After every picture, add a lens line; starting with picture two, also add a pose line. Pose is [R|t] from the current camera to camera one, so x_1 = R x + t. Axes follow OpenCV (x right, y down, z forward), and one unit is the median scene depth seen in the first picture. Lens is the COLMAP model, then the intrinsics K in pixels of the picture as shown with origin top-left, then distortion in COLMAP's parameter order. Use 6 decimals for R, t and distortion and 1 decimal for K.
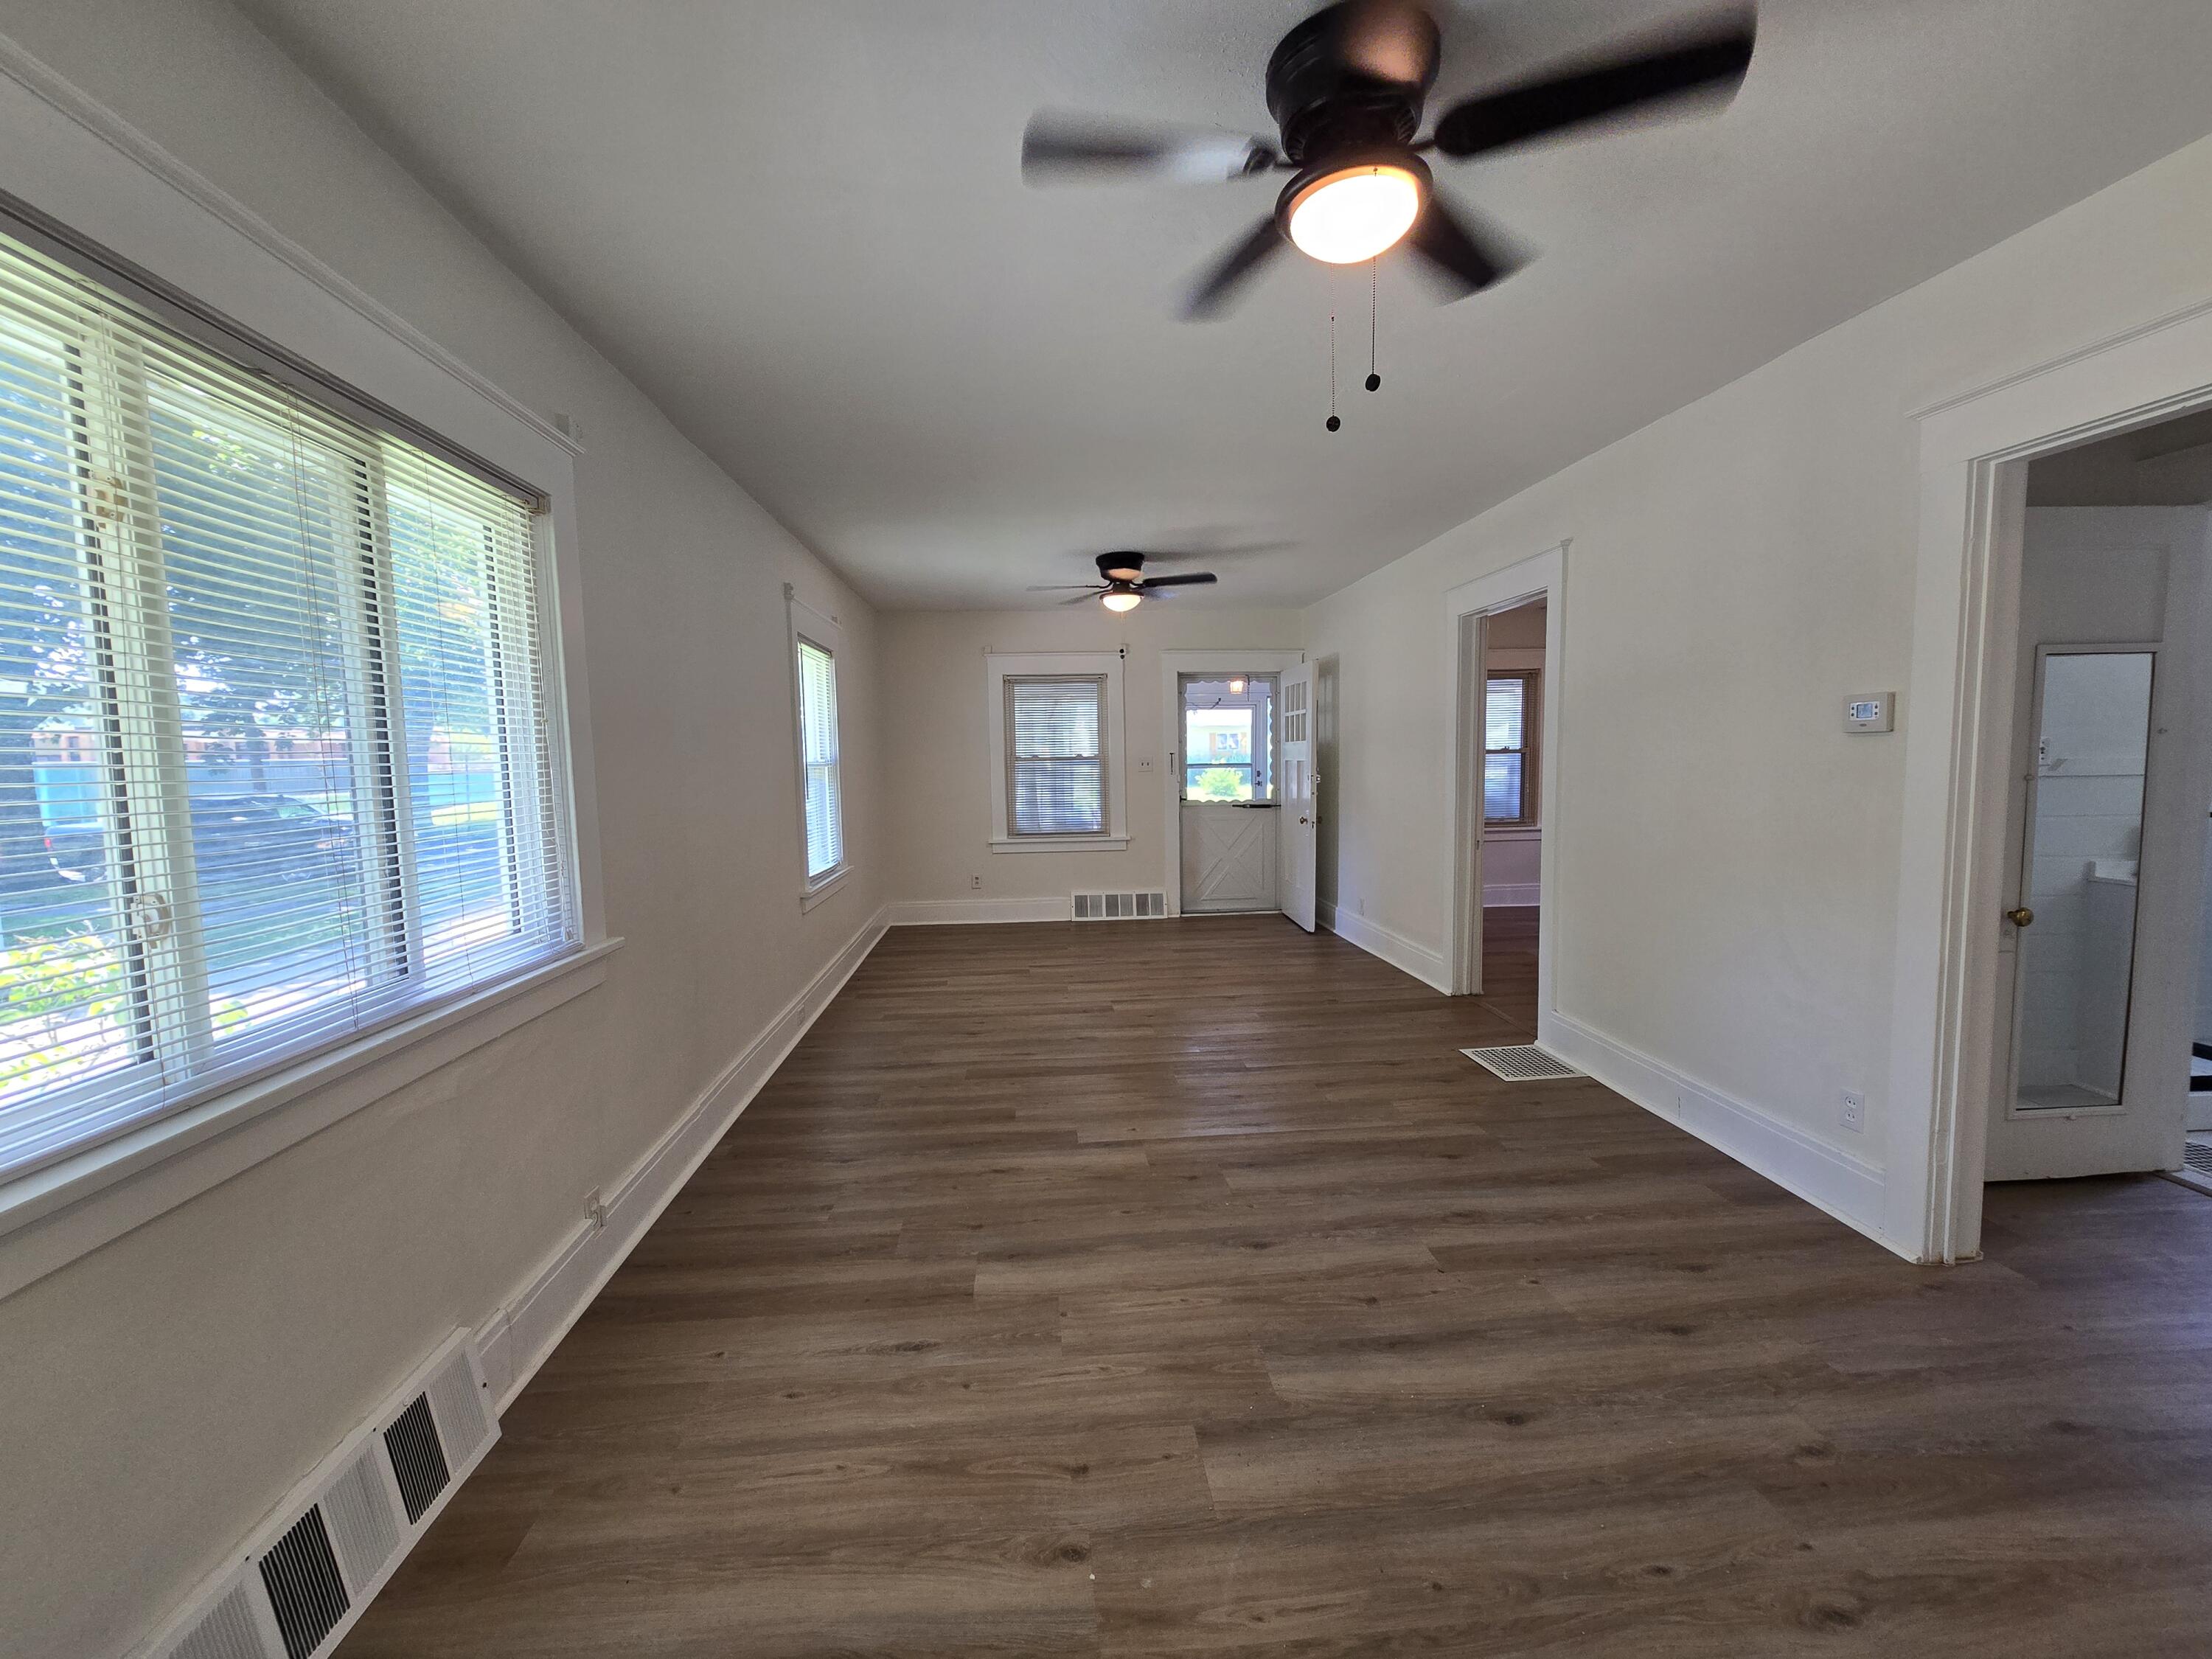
lens RADIAL K [[903.3, 0, 1100.3], [0, 903.3, 830.0], [0, 0, 1]] dist [-0.003304, -0.000217]
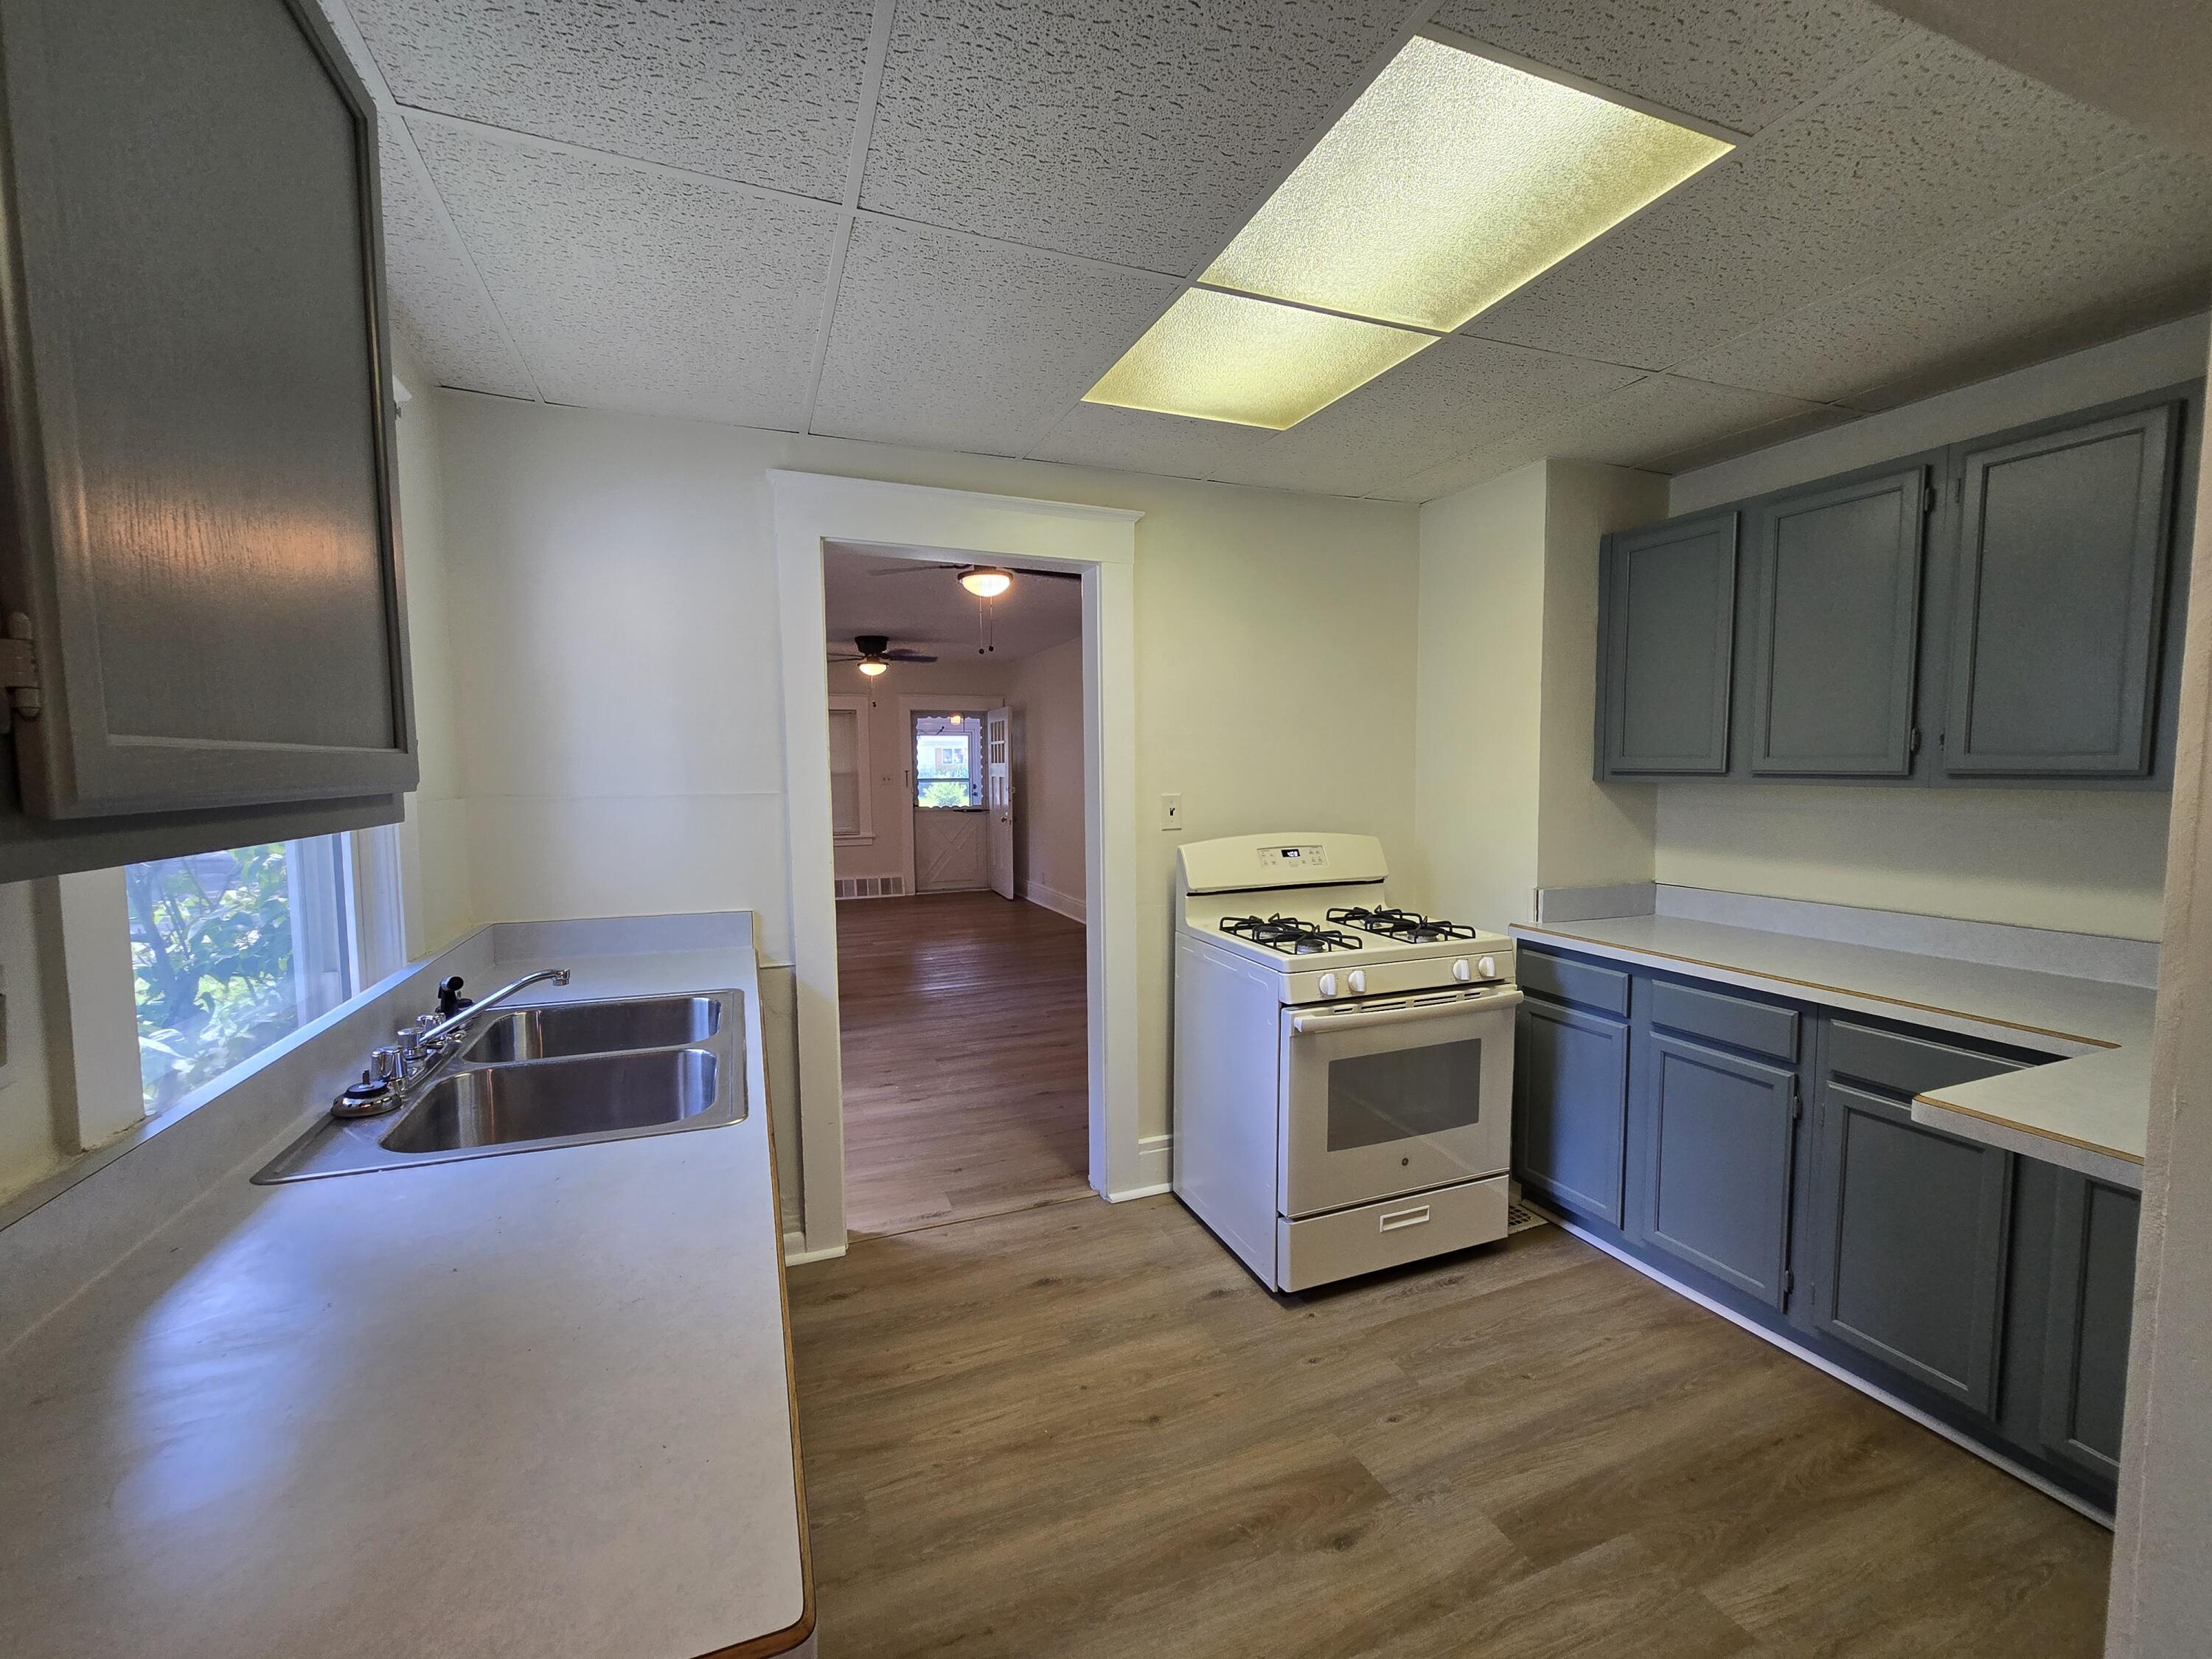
lens RADIAL K [[902.1, 0, 1097.4], [0, 902.1, 831.9], [0, 0, 1]] dist [-0.001990, 0.000415]
pose [[0.956232, -0.013814, 0.292282, -0.074403], [0.017770, 0.999783, -0.010885, 0.042236], [-0.292068, 0.015603, 0.956270, -0.616913]]
